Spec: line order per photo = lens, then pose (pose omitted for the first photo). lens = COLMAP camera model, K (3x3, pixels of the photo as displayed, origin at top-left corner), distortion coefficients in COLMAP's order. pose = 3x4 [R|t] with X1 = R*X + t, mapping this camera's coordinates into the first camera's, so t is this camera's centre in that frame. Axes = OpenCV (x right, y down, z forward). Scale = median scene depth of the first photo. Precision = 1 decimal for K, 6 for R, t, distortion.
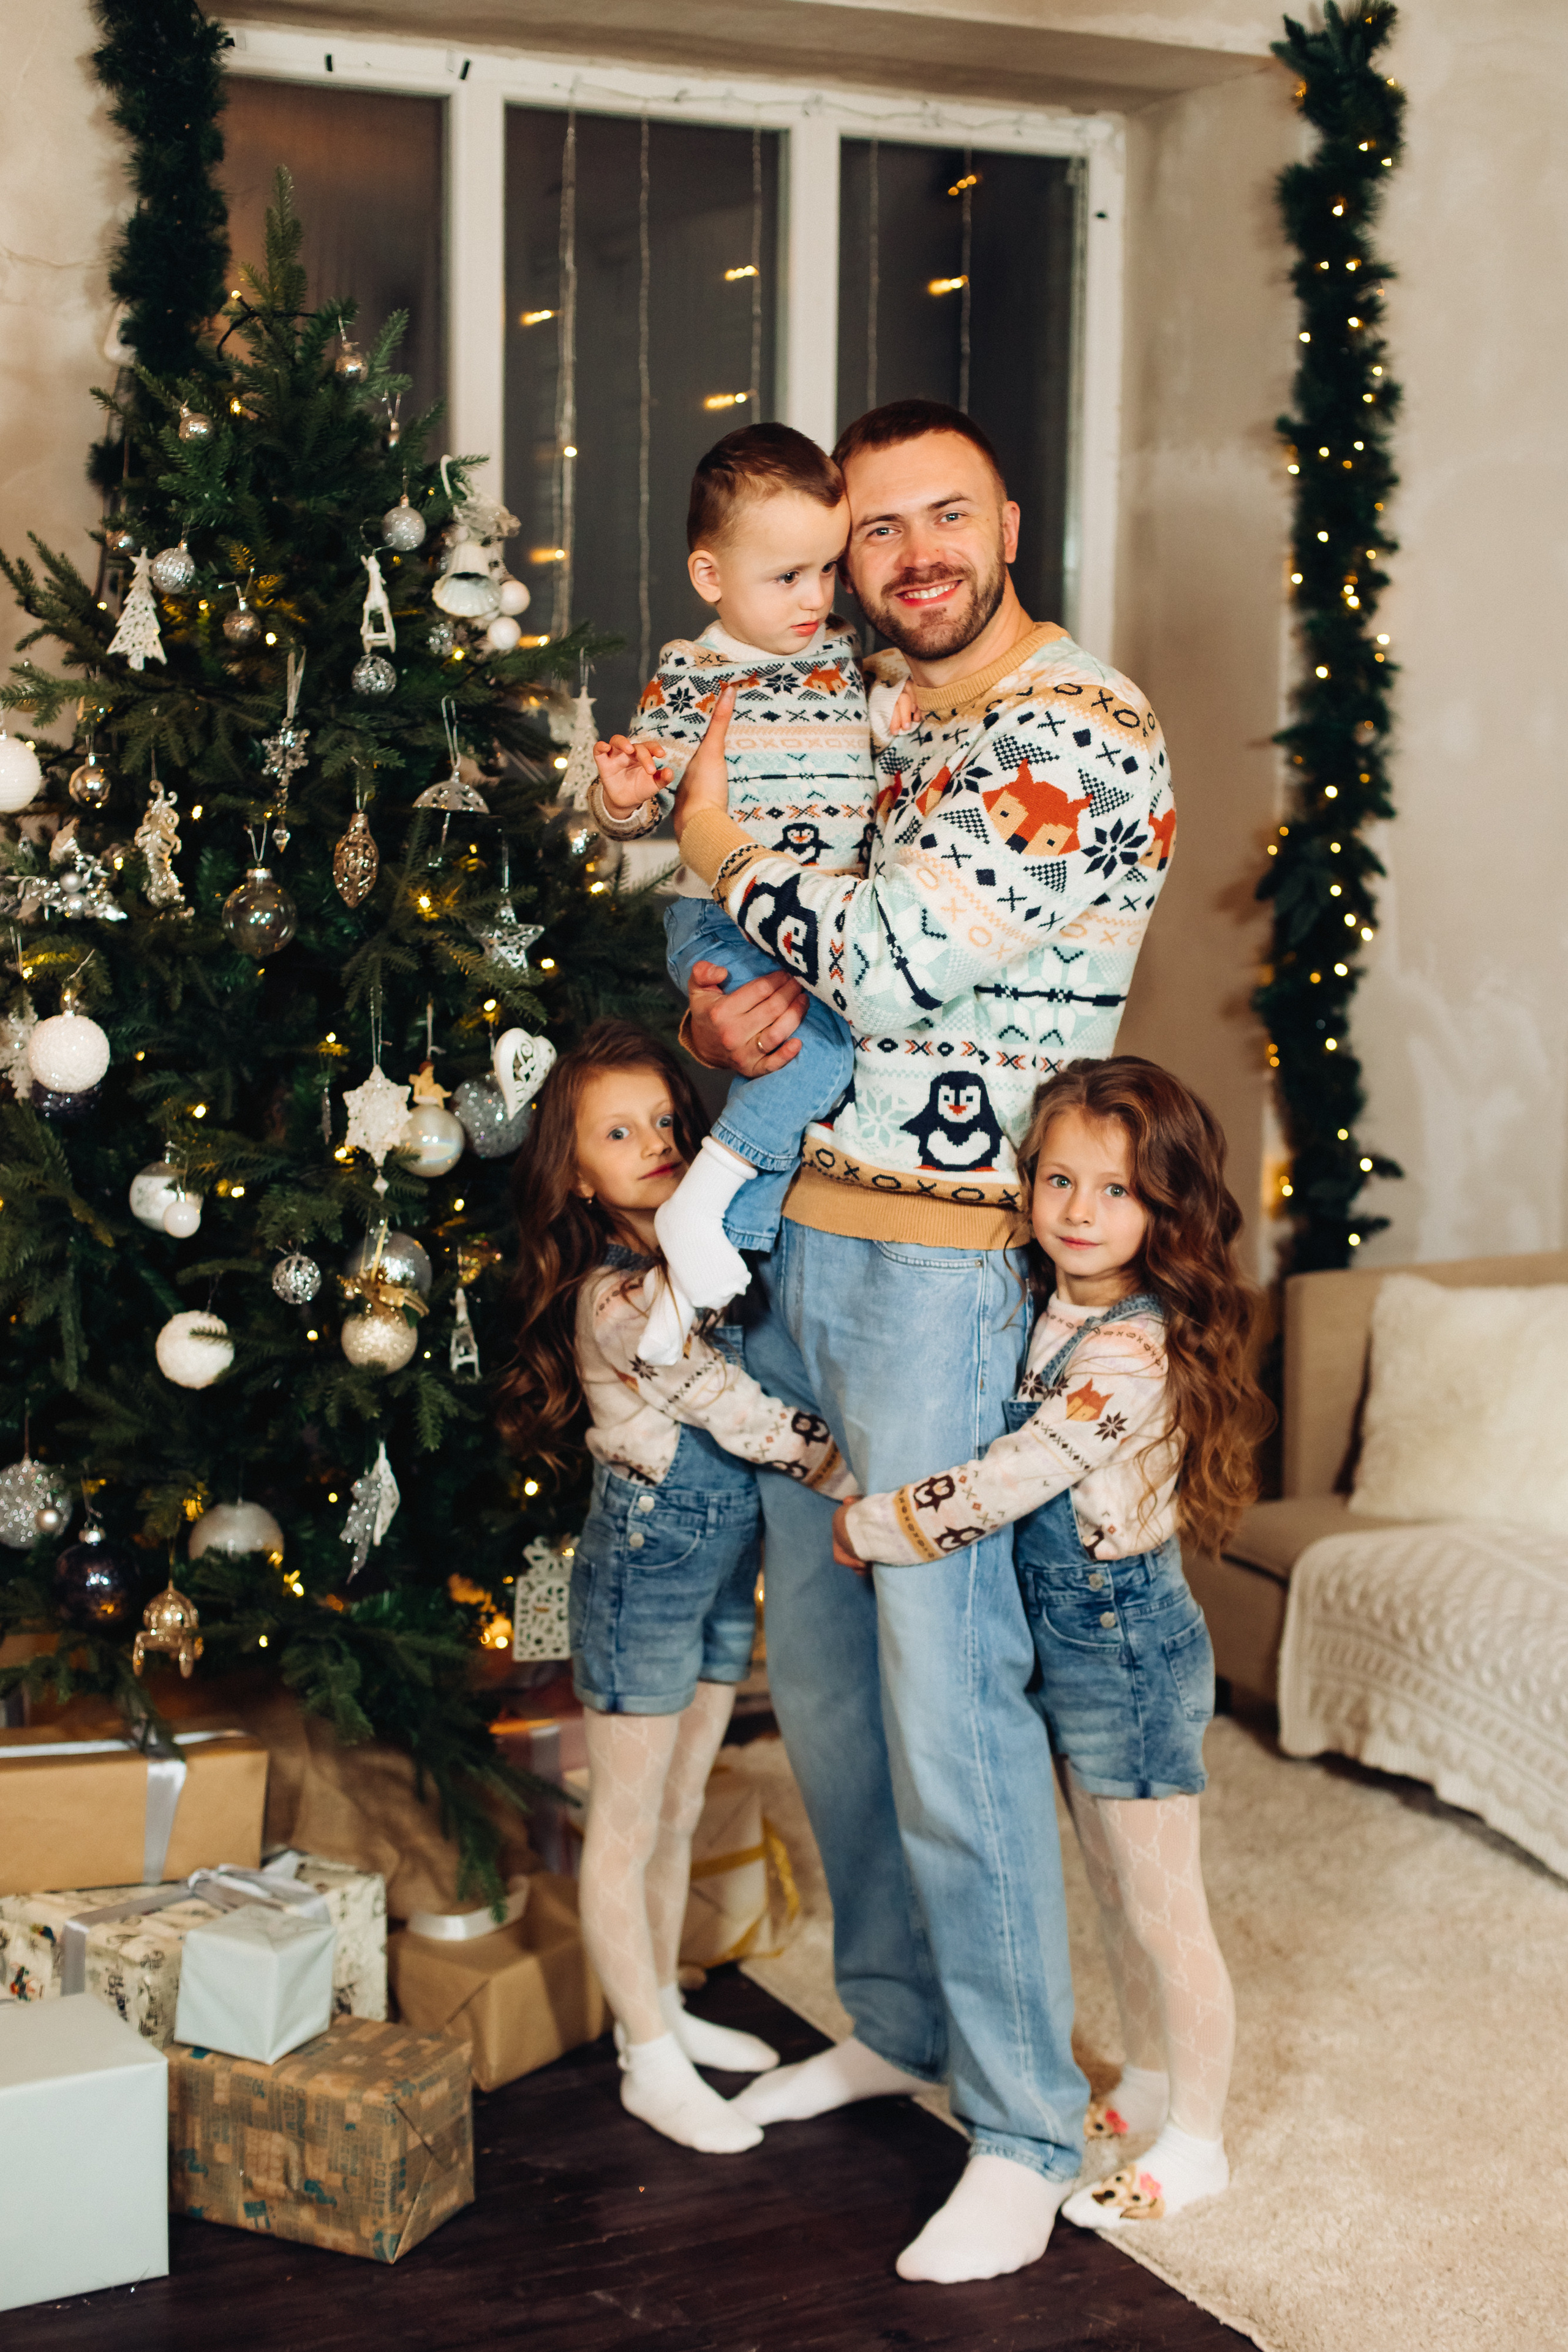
lens RADIAL K [[3649.9, 0, 784.0], [0, 3649.9, 1176.0], [0, 0, 1]] dist [0.000617, -0.043695]
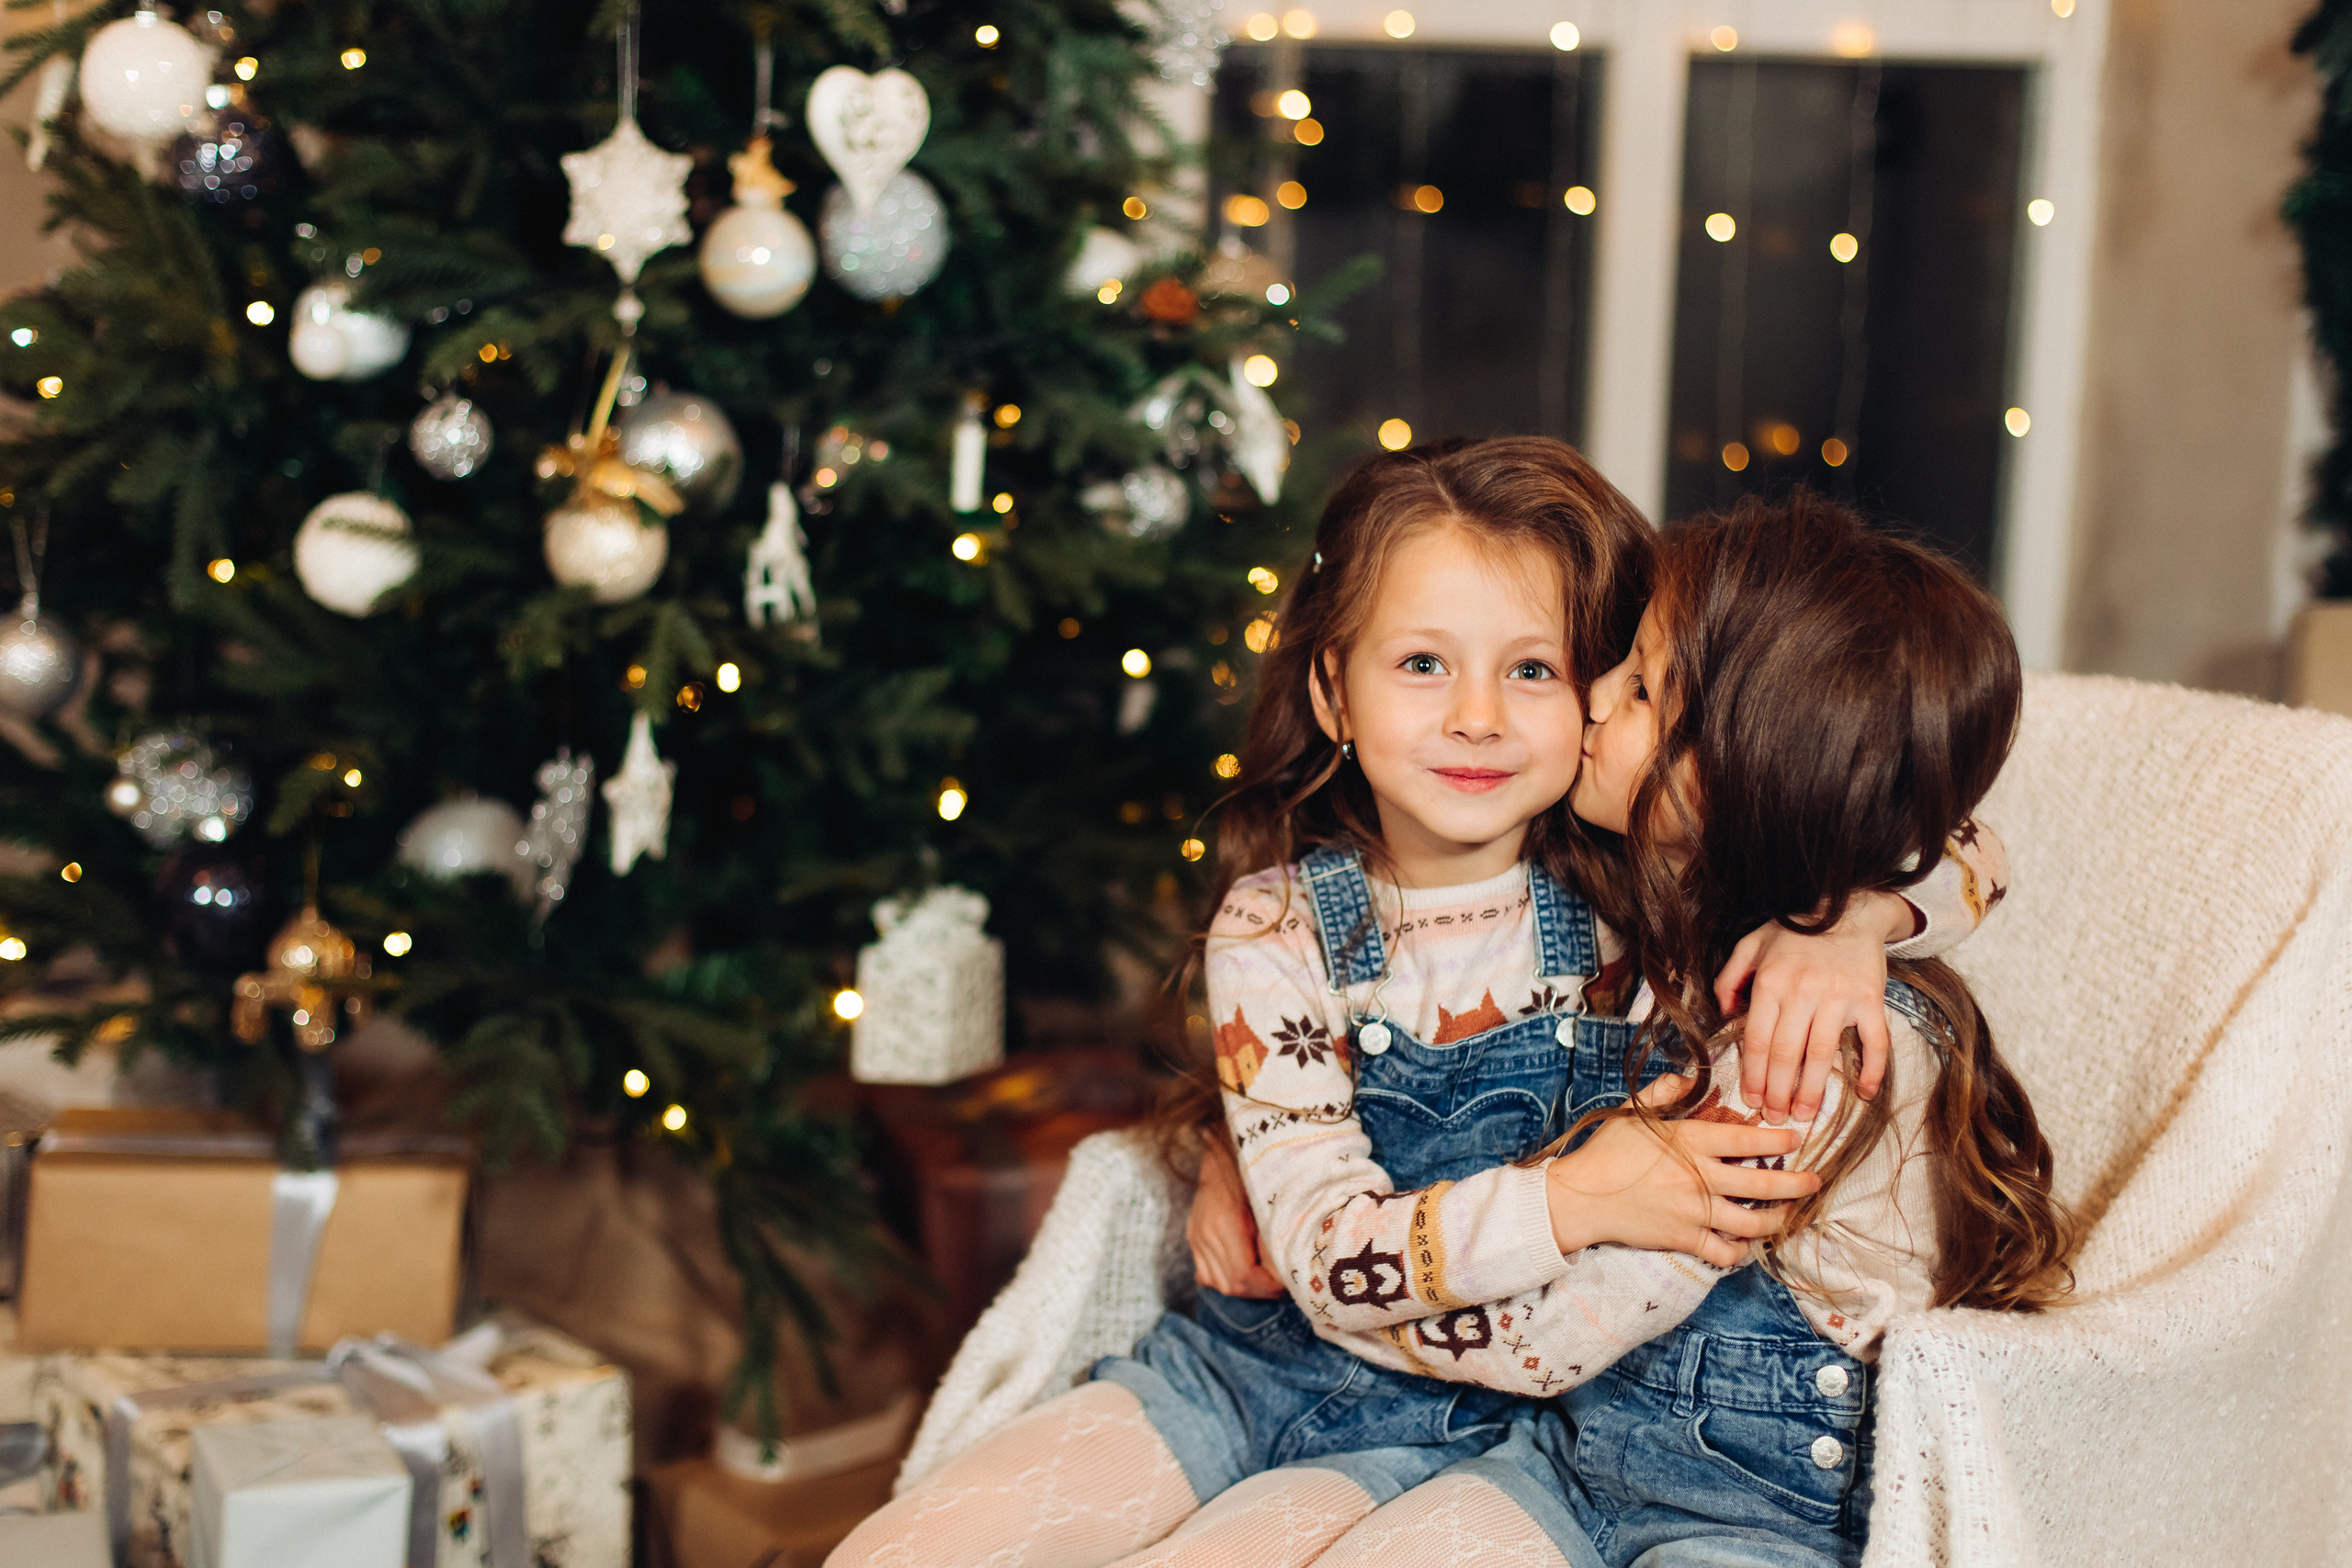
lens RADIAL K [[3649.6, 0, 1176.0], [0, 3649.6, 784.0], [0, 0, 1]] dist [0.000617, -0.043695]
pose [[0.969341, 0.061313, -0.237948, 0.138495], [-0.048226, 0.997006, 0.060444, 0.041777], [0.240941, -0.047116, 0.969395, 0.397897]]
